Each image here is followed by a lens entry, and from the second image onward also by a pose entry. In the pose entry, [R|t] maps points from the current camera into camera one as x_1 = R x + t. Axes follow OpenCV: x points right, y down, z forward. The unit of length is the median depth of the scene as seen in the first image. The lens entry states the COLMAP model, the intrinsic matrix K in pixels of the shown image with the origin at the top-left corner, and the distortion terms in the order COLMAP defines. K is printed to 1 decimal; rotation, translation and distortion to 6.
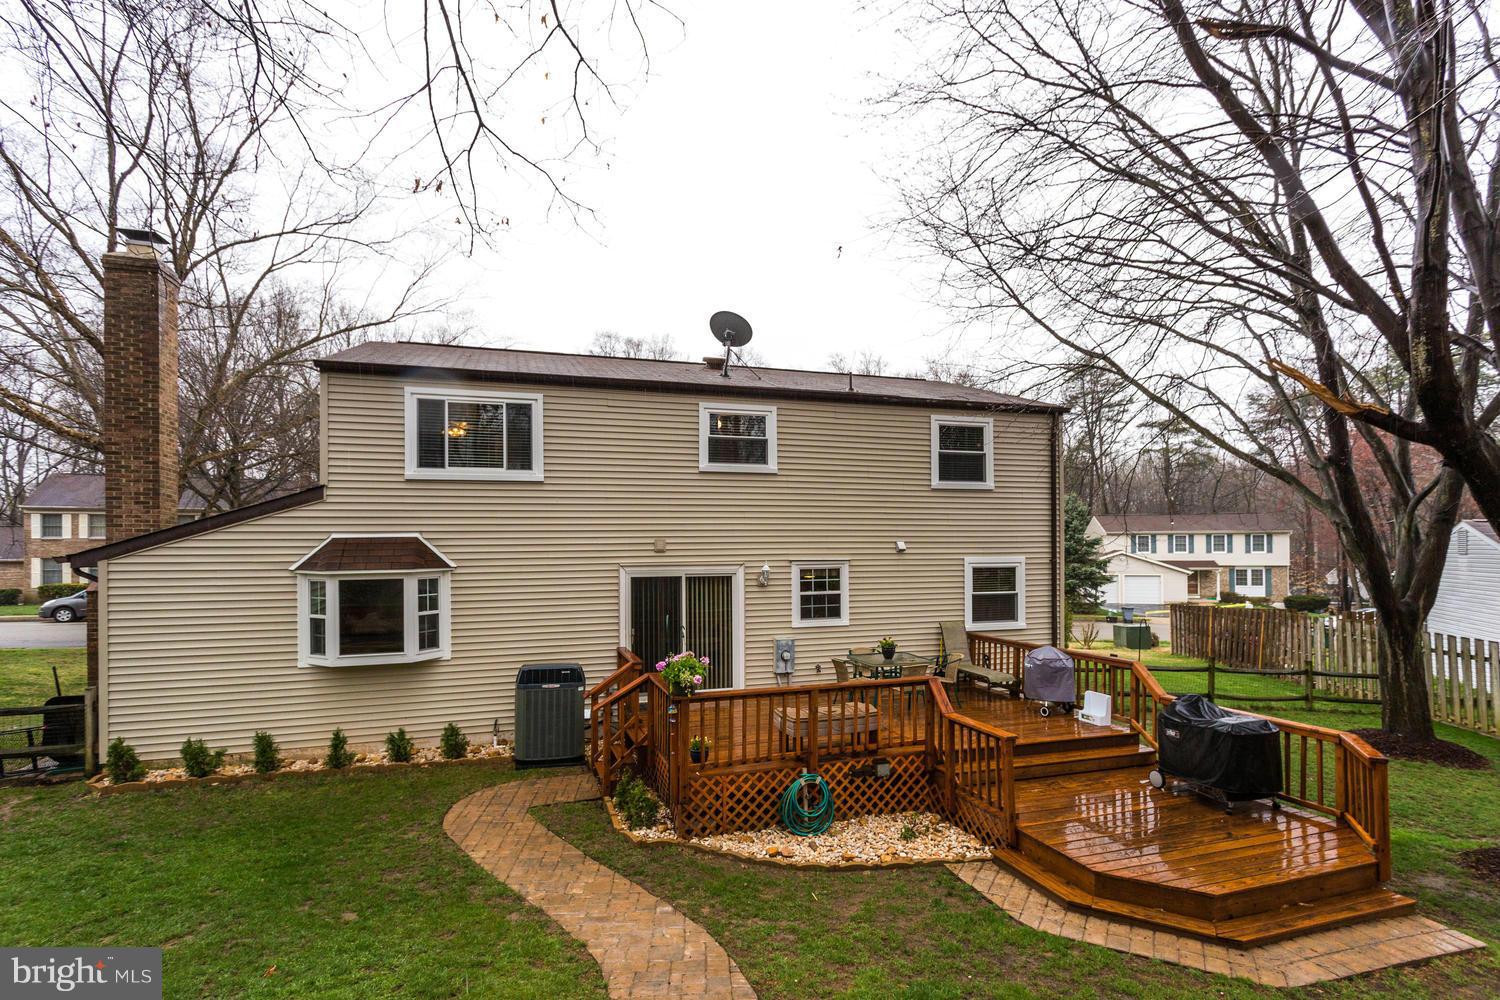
lens RADIAL K [[726.3, 0, 752.3], [0, 726.3, 545.5], [0, 0, 1]] dist [-0.000599, -0.000620]
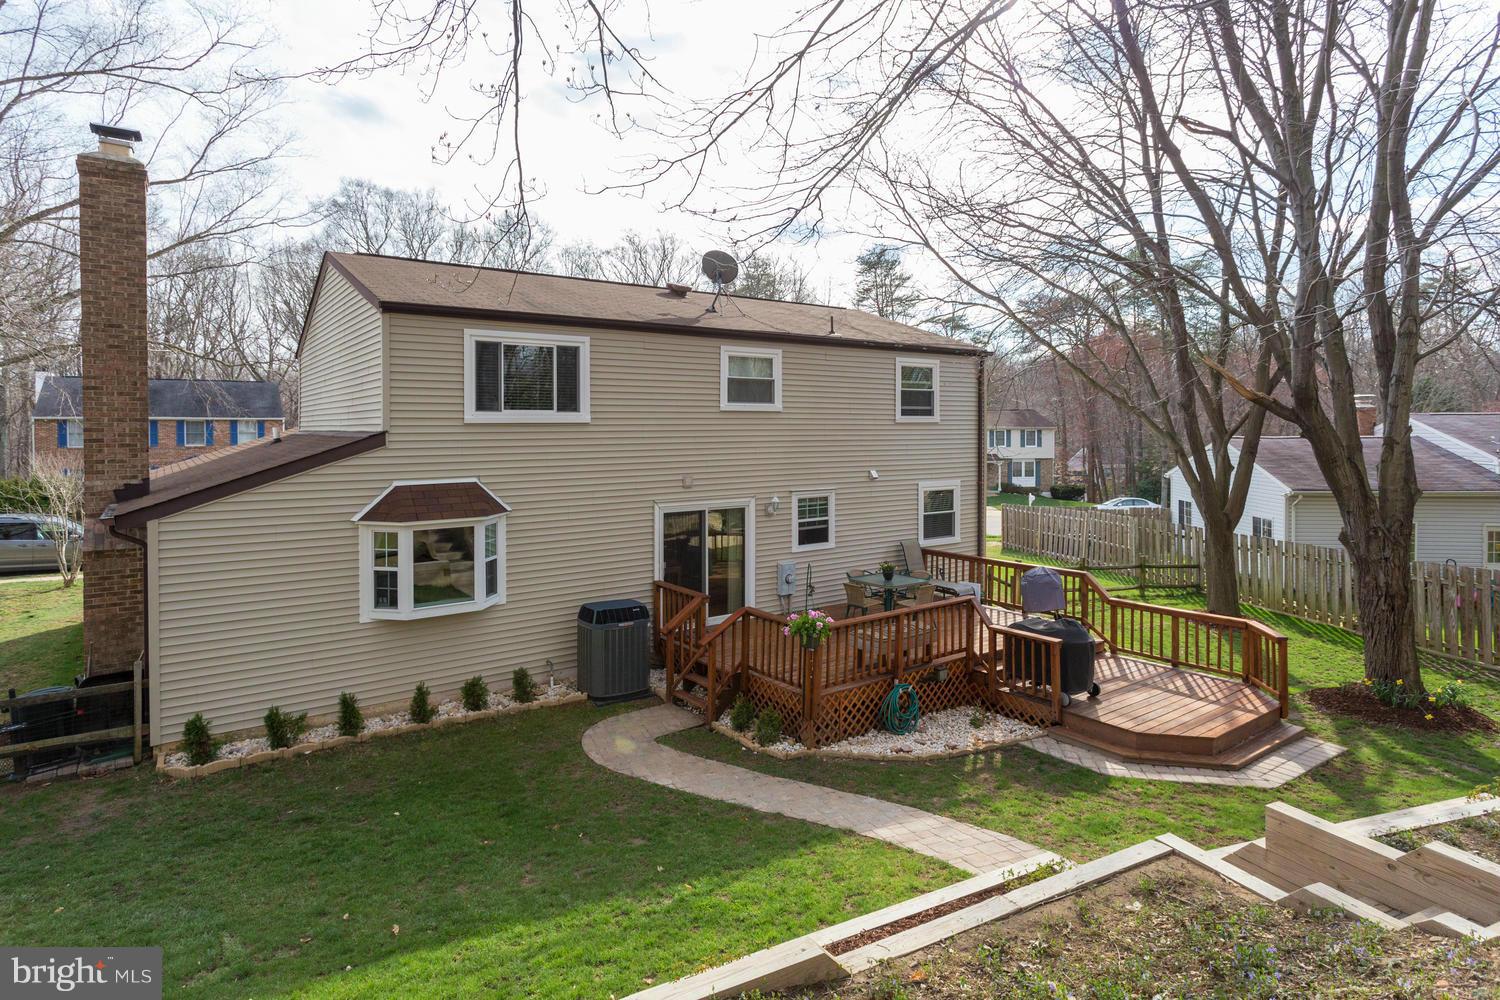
lens RADIAL K [[813.8, 0, 748.8], [0, 813.8, 436.9], [0, 0, 1]] dist [-0.000604, 0.000513]
pose [[0.950119, 0.001548, 0.311884, -0.433452], [-0.005525, 0.999914, 0.011869, -0.083780], [-0.311839, -0.013000, 0.950046, -0.154507]]
